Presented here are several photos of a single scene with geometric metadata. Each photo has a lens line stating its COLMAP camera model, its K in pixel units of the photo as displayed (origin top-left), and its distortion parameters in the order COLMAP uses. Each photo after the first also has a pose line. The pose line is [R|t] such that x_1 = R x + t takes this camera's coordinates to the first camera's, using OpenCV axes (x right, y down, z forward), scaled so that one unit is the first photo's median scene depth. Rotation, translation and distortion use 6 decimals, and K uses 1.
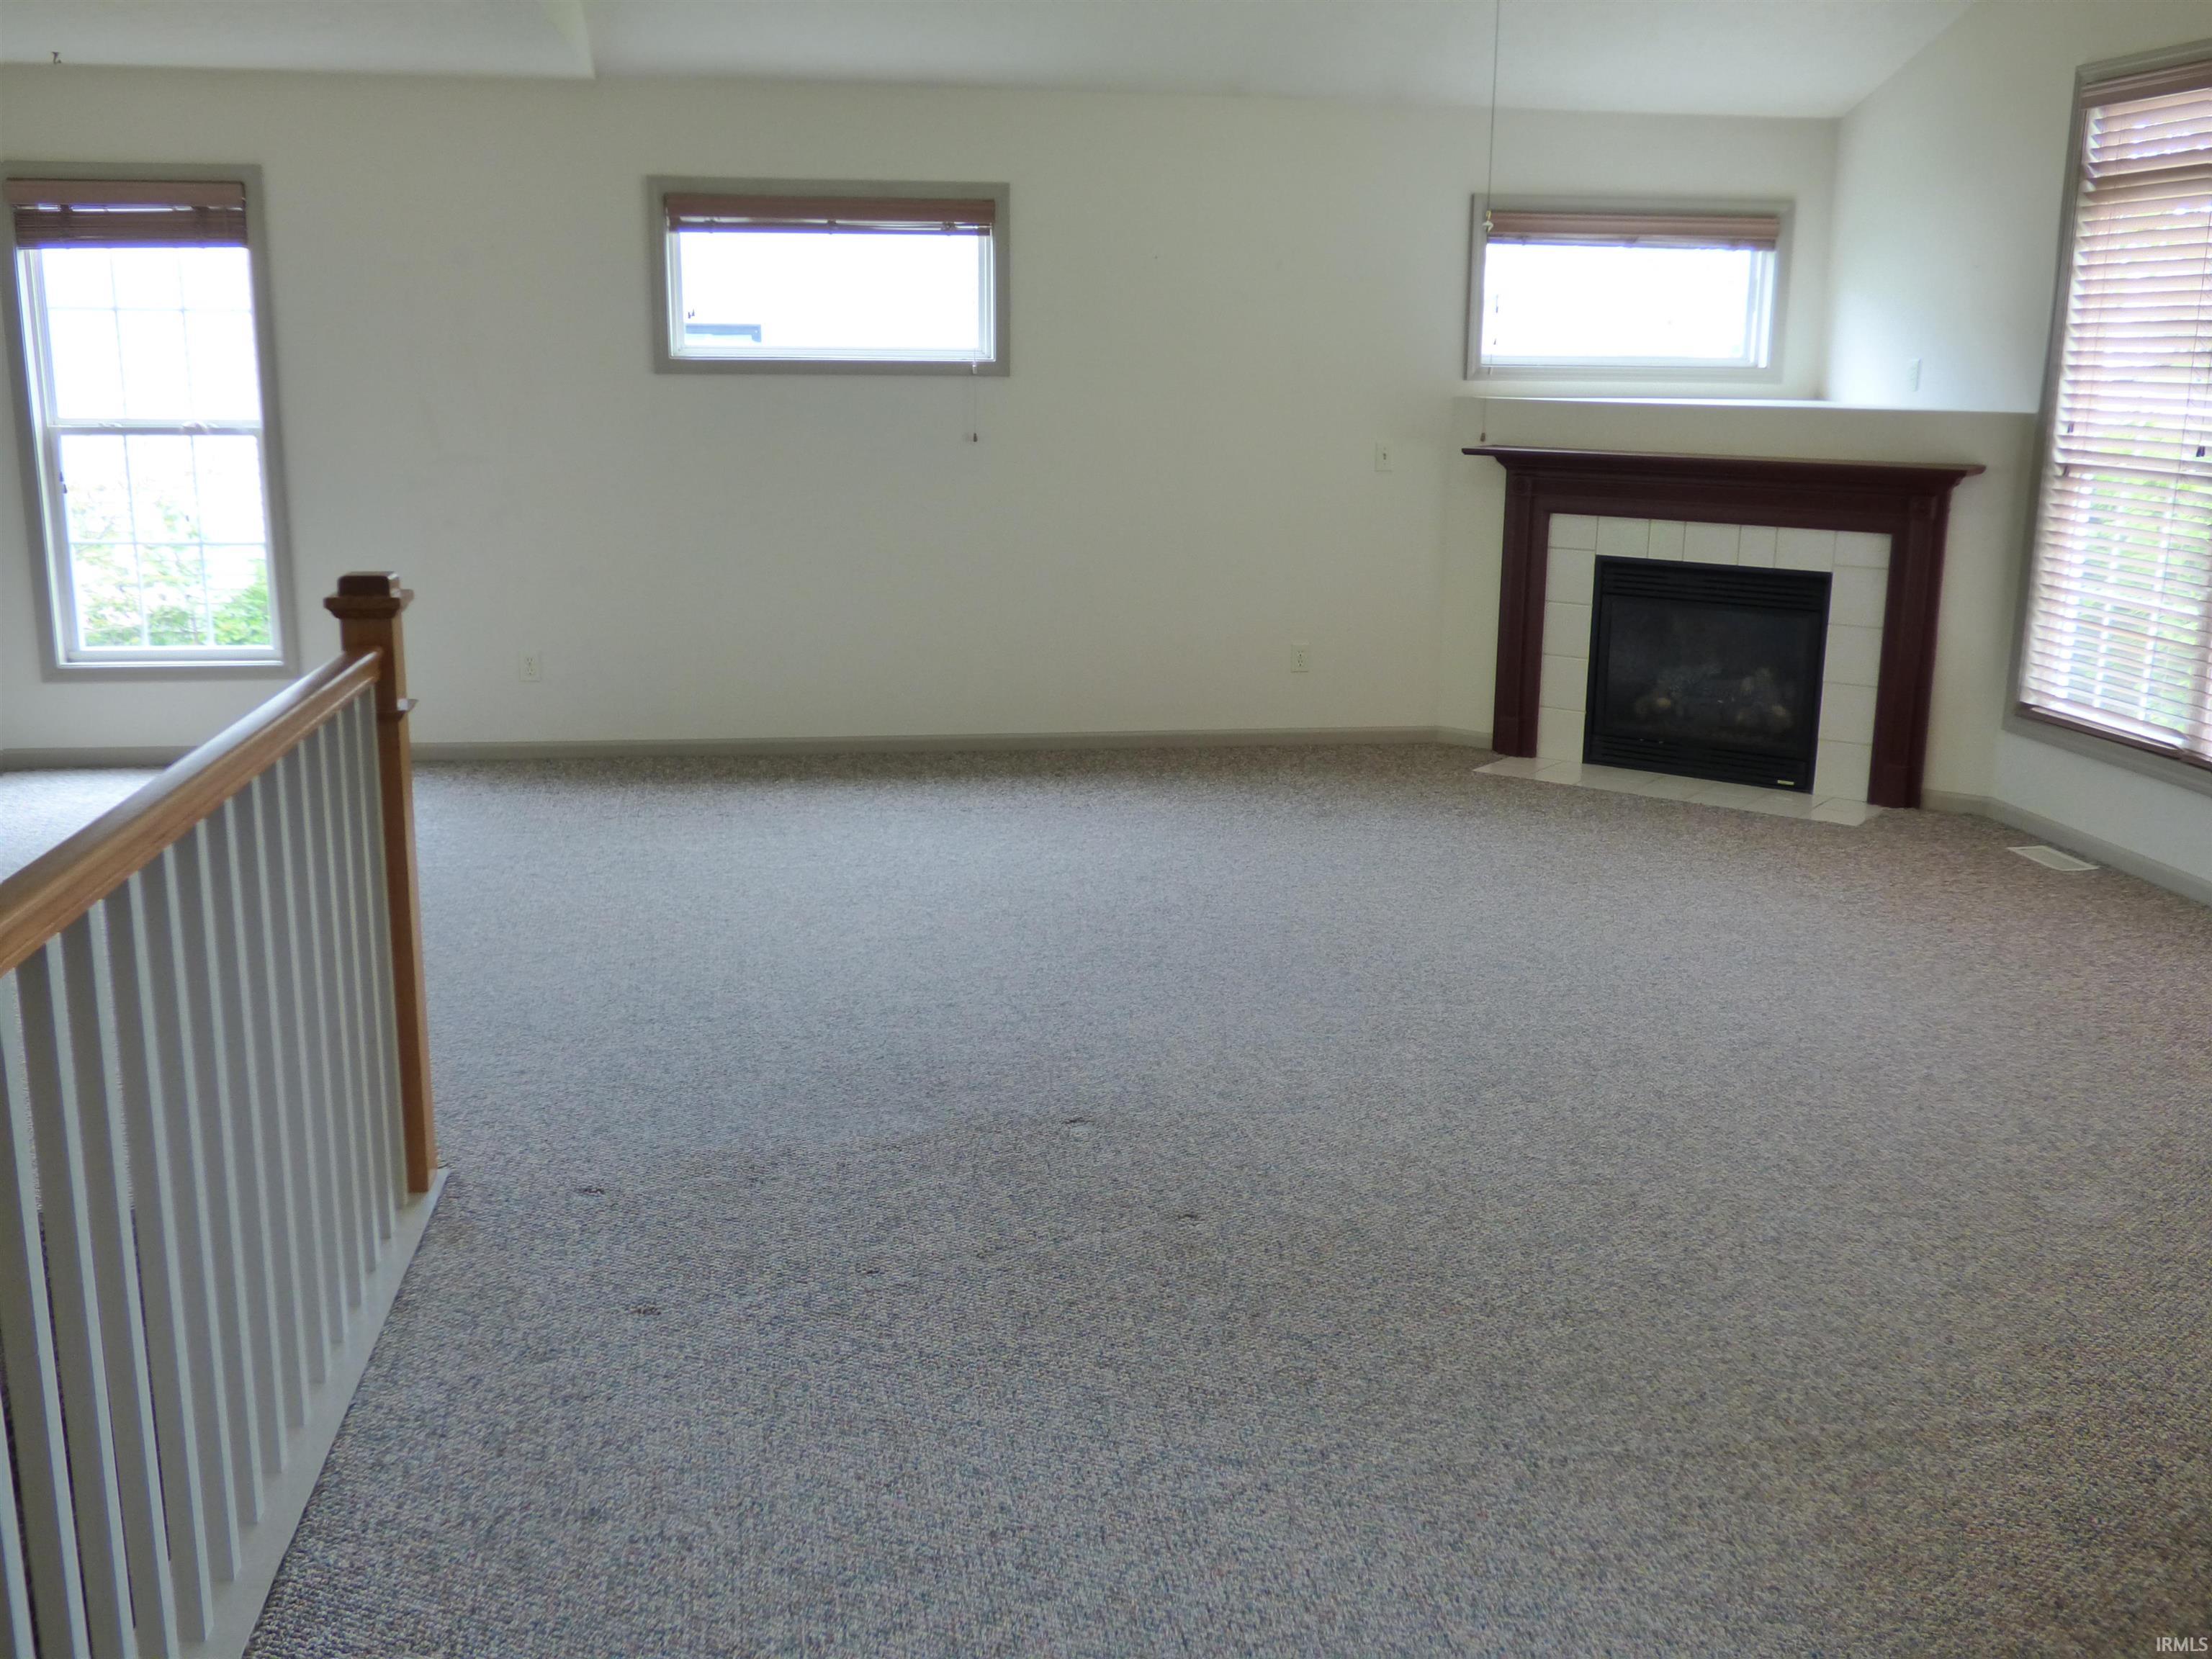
lens RADIAL K [[2003.8, 0, 1096.5], [0, 2003.8, 815.7], [0, 0, 1]] dist [-0.015714, 0.000000]
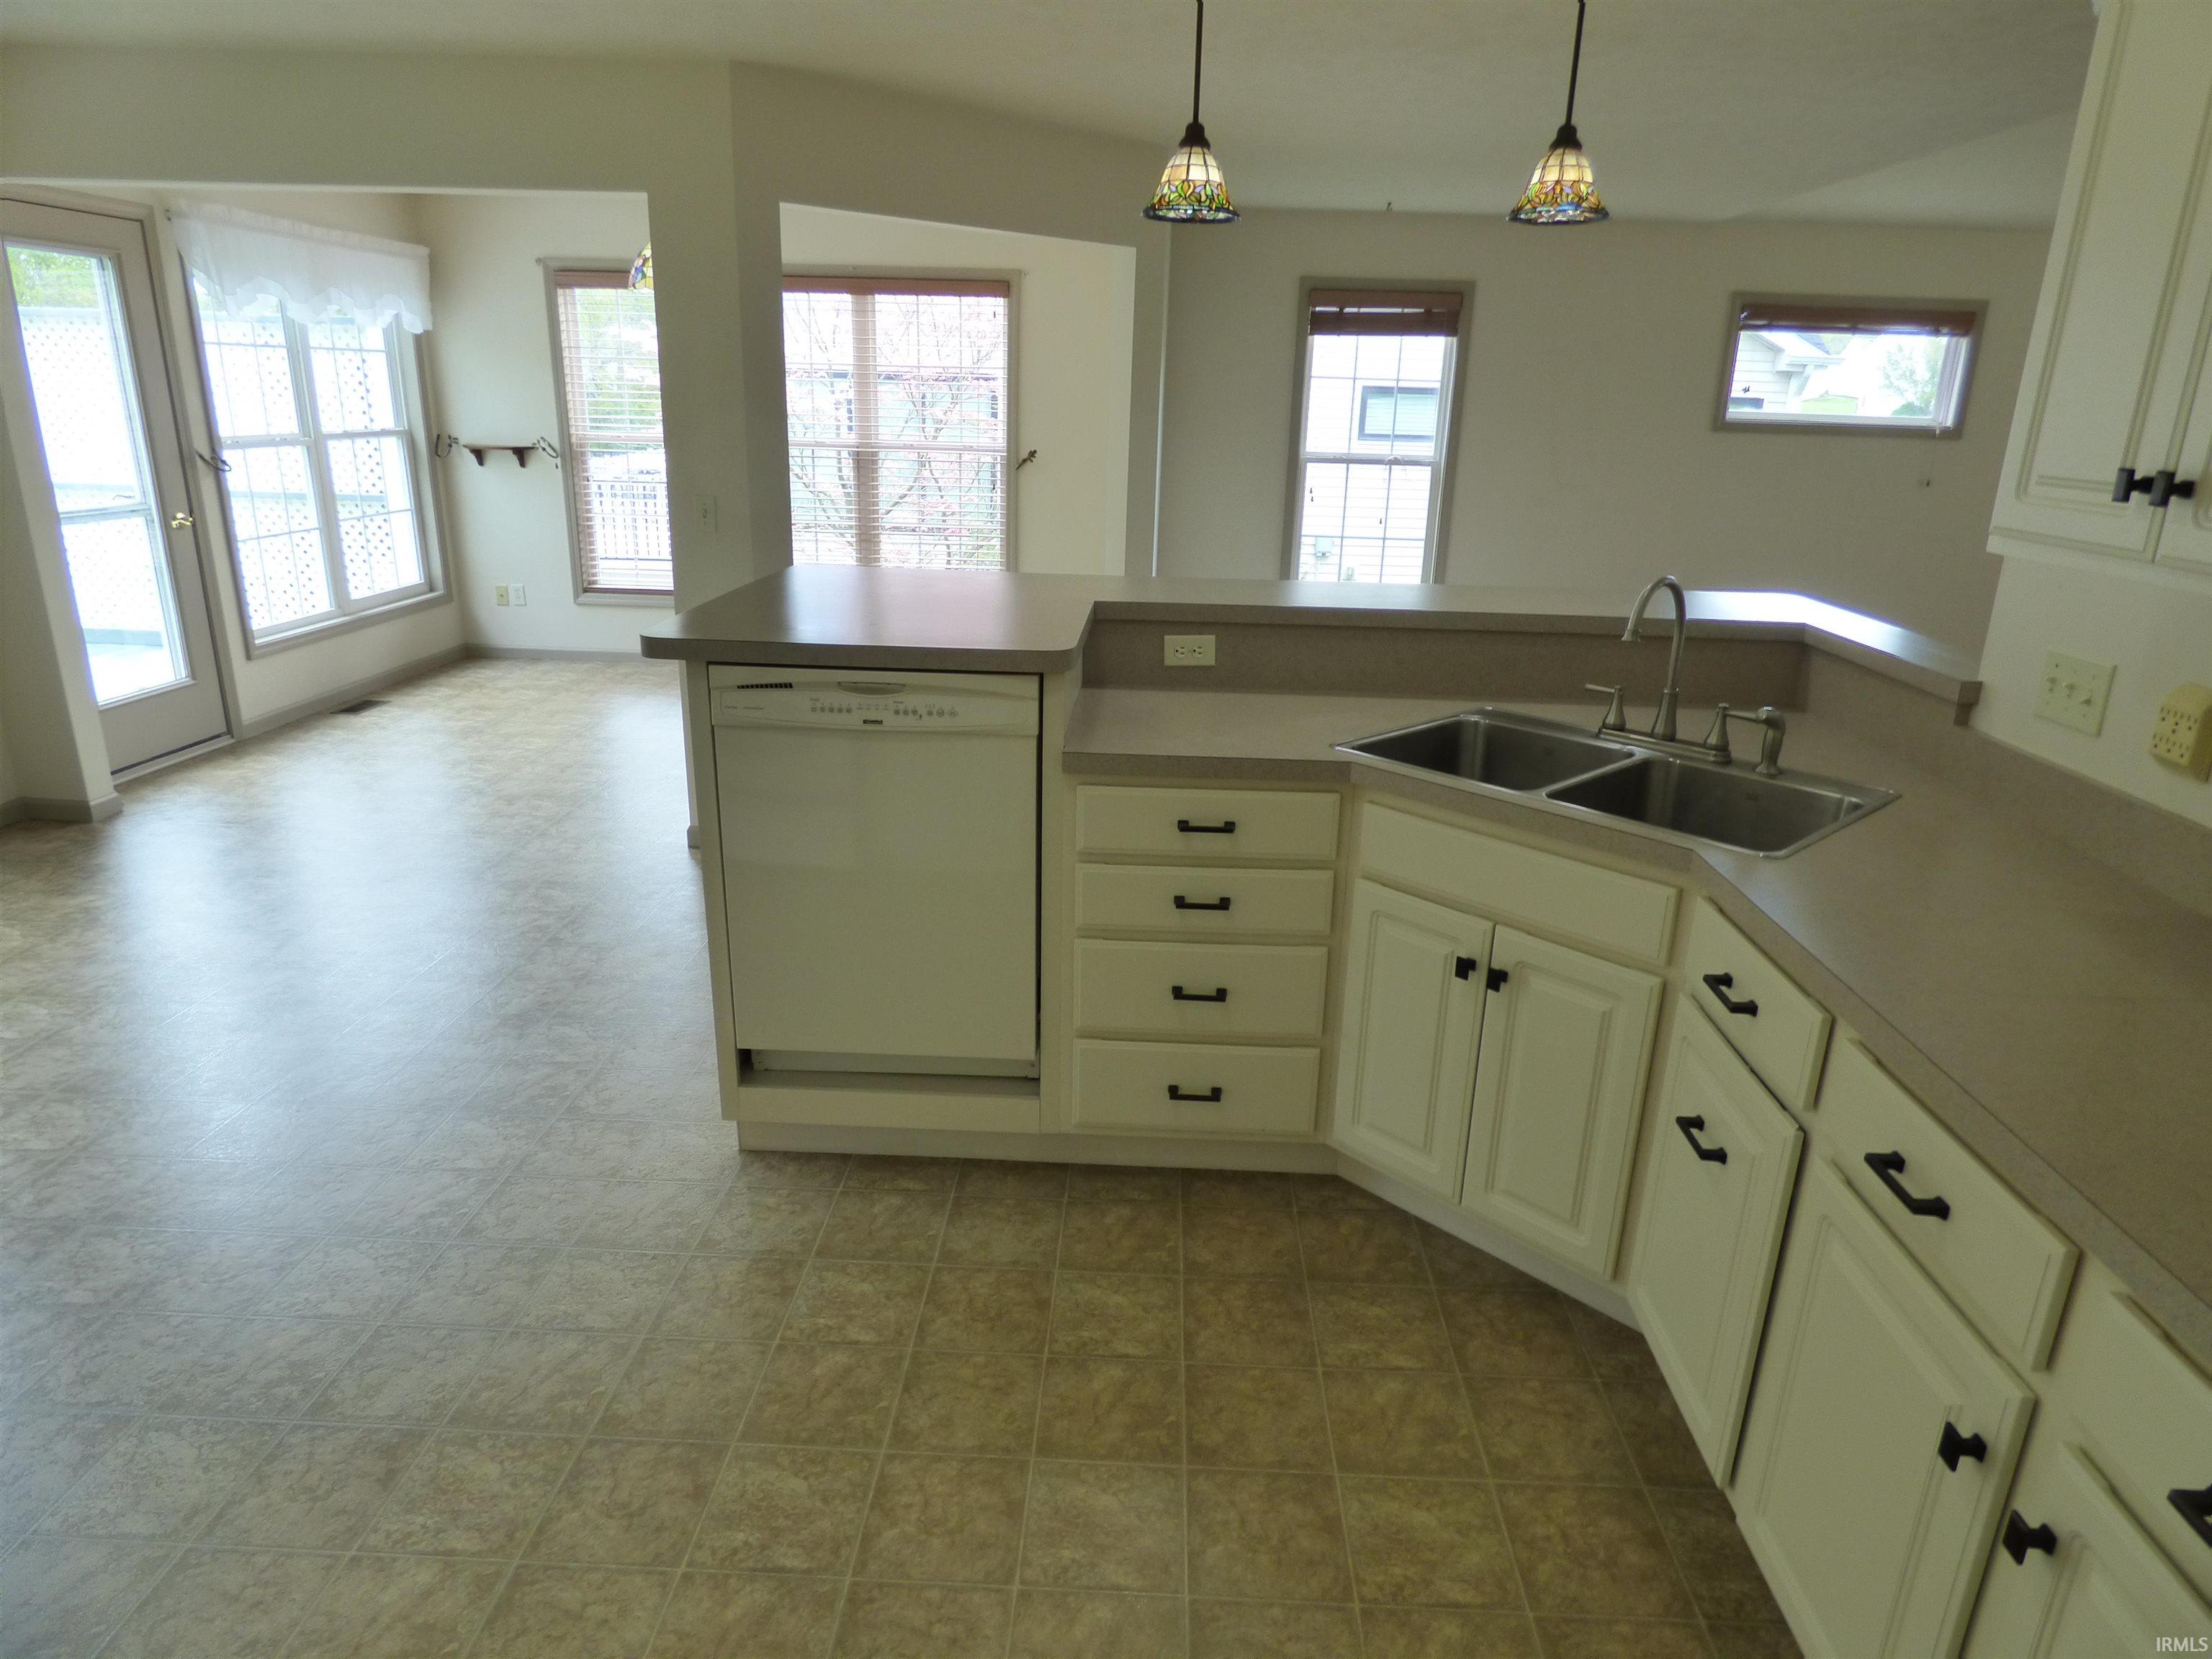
lens RADIAL K [[1342.8, 0, 1111.9], [0, 1342.8, 828.2], [0, 0, 1]] dist [-0.016542, 0.011323]
pose [[0.984001, 0.070545, -0.163604, -0.511174], [-0.056788, 0.994563, 0.087294, 0.004487], [0.168873, -0.076607, 0.982656, -0.048101]]
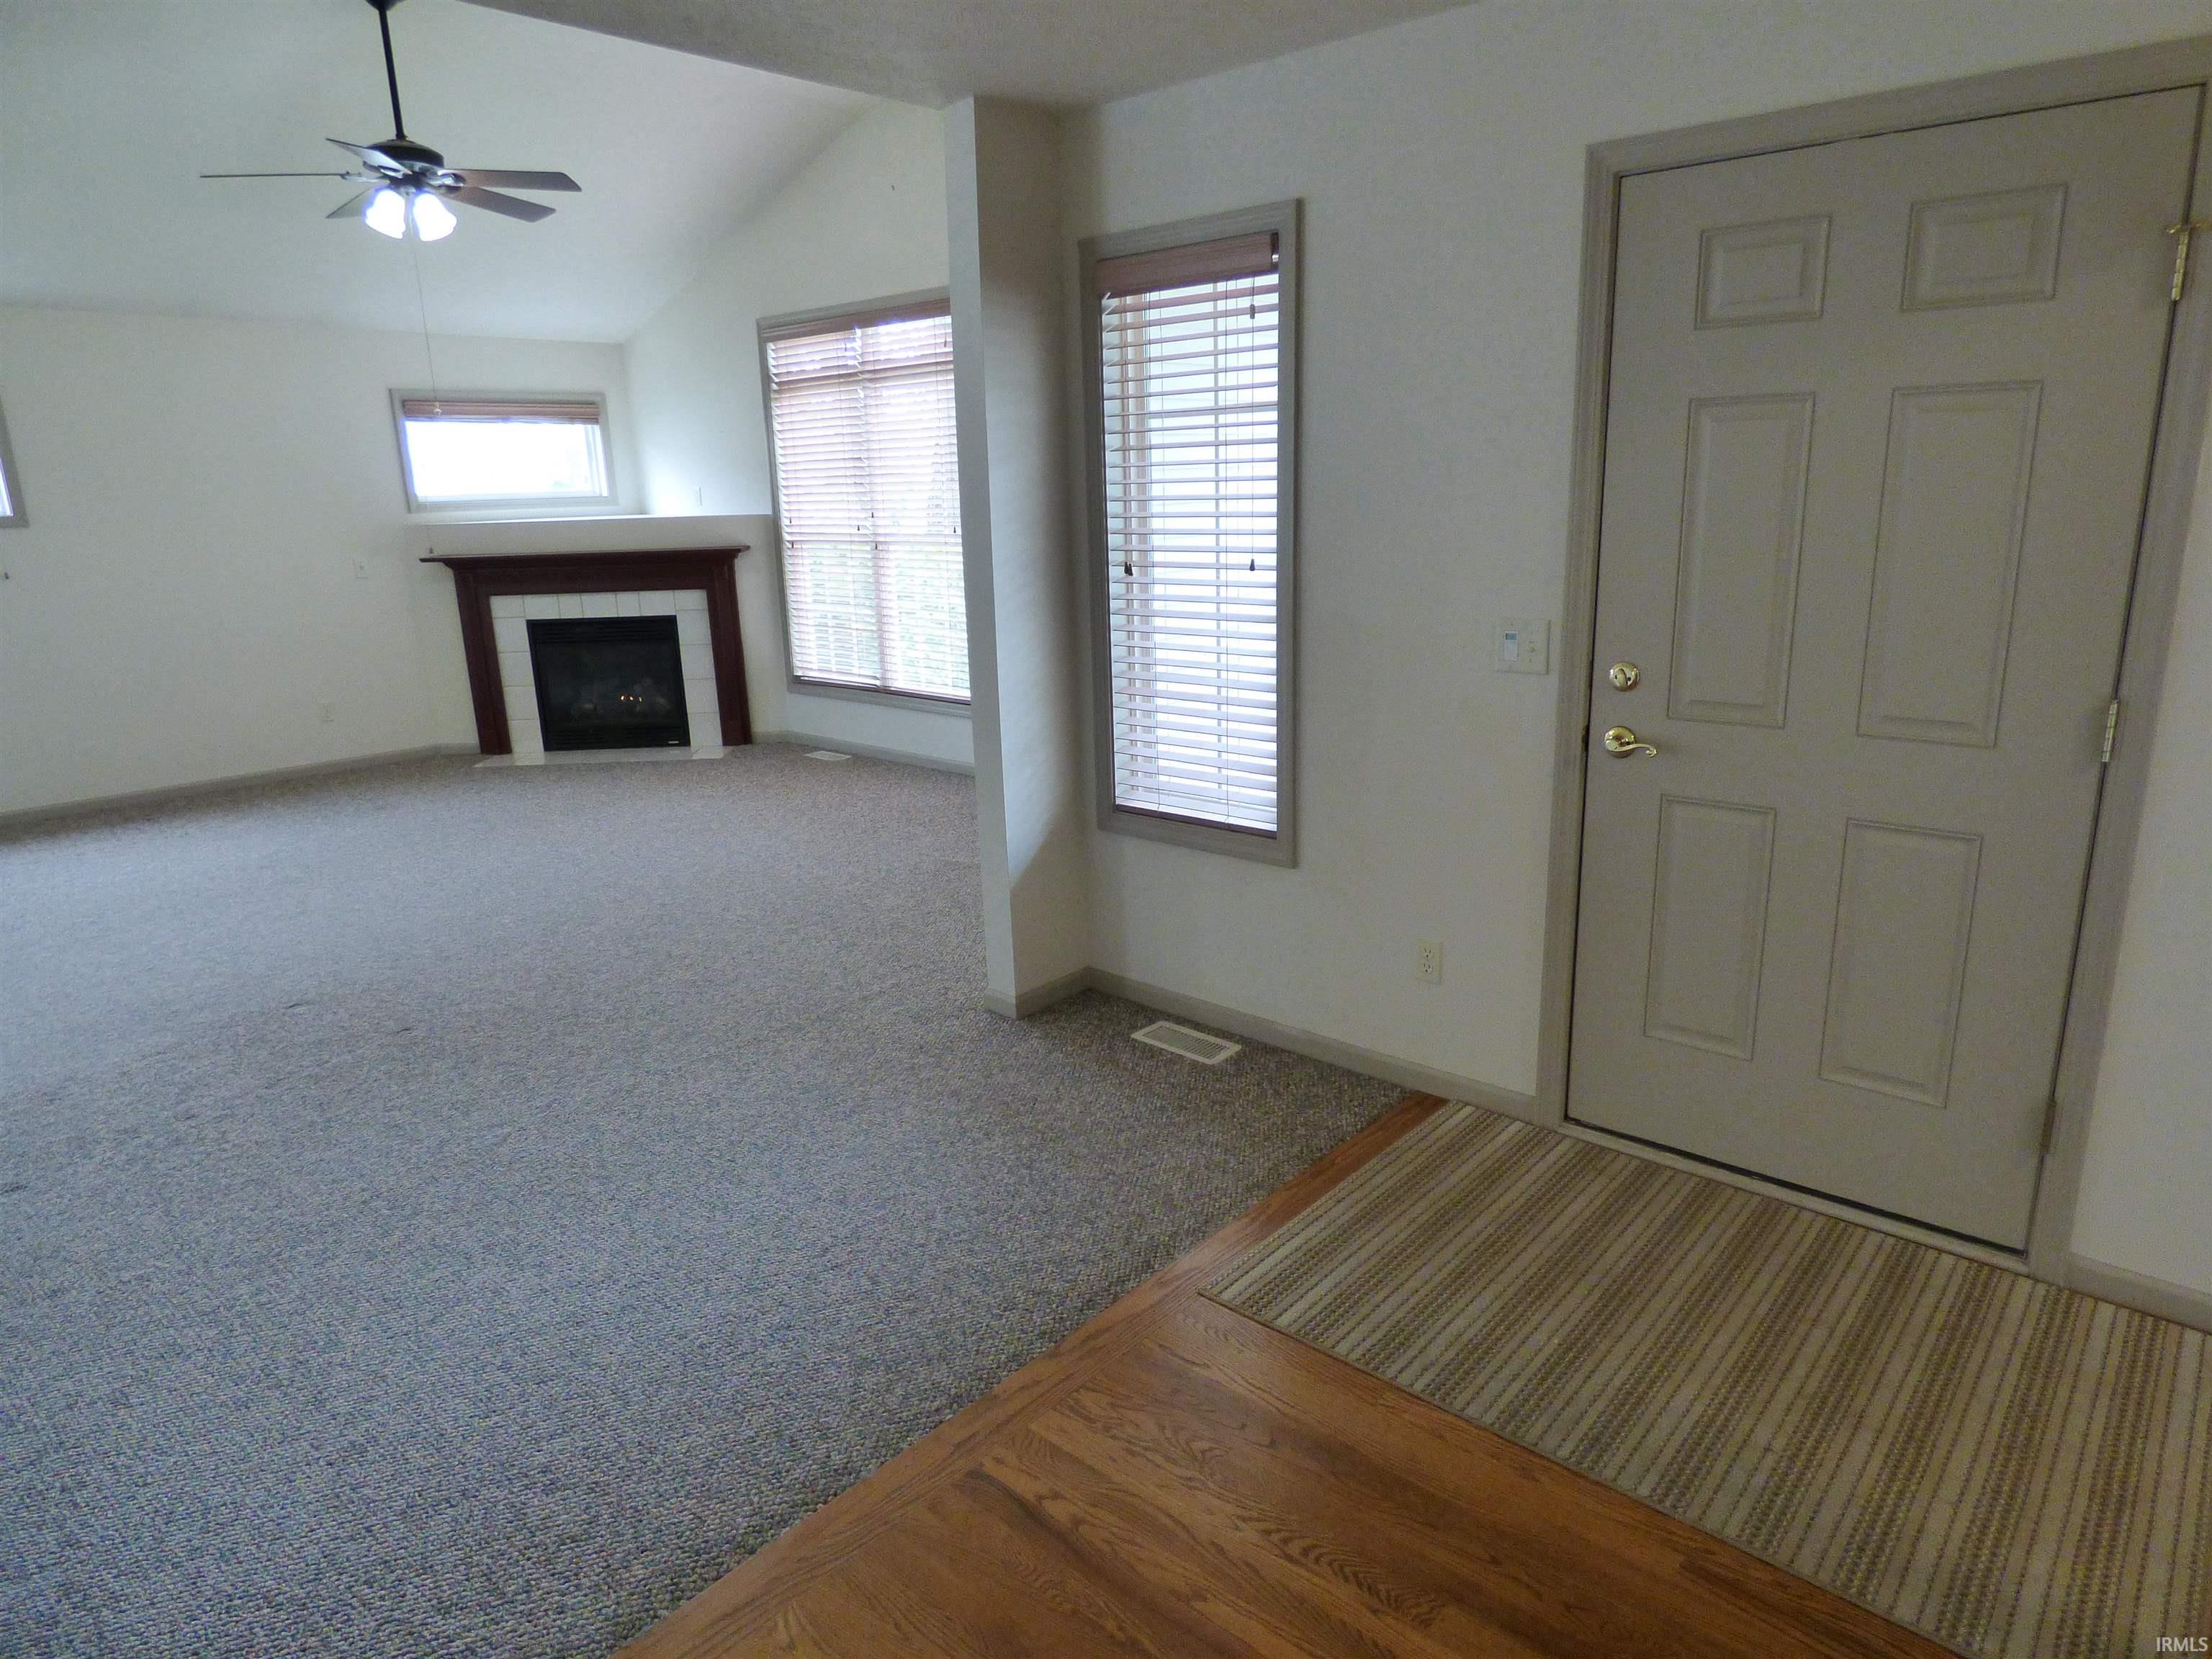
lens RADIAL K [[1342.8, 0, 1111.9], [0, 1342.8, 831.9], [0, 0, 1]] dist [-0.016542, 0.011323]
pose [[0.766027, -0.192016, 0.613459, -0.084724], [0.180013, 0.980237, 0.082038, 0.033589], [-0.617088, 0.047587, 0.785454, -0.116139]]
